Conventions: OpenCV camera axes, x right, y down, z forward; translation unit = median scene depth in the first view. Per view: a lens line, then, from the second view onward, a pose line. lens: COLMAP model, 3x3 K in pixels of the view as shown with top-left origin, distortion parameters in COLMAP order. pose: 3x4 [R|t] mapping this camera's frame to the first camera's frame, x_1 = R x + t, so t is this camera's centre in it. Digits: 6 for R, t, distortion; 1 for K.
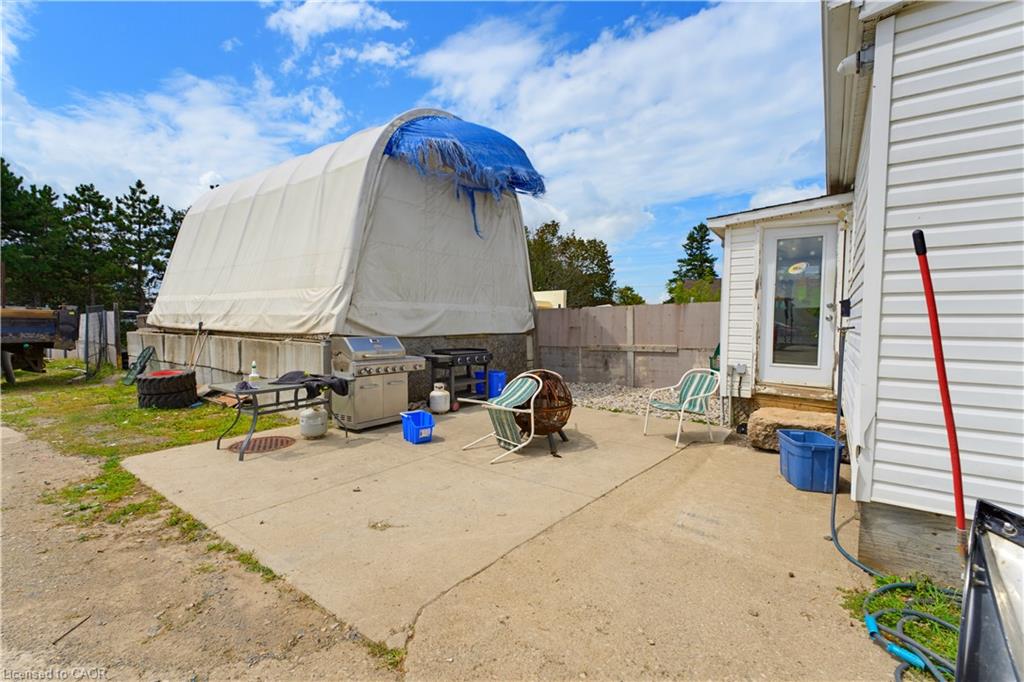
lens RADIAL K [[436.8, 0, 510.5], [0, 436.8, 338.1], [0, 0, 1]] dist [0.000429, 0.000422]
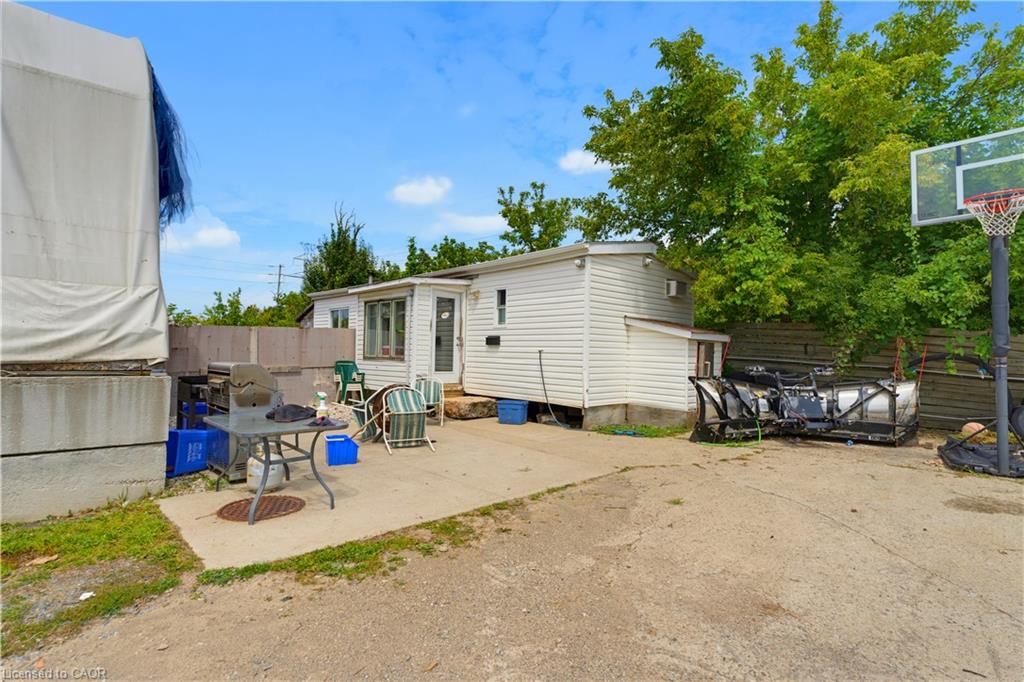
lens RADIAL K [[490.9, 0, 510.7], [0, 490.9, 340.1], [0, 0, 1]] dist [0.004071, 0.000298]
pose [[0.196129, 0.015743, 0.980452, -1.908377], [0.021334, 0.999566, -0.020318, -0.024574], [-0.980346, 0.024902, 0.195708, 0.598193]]
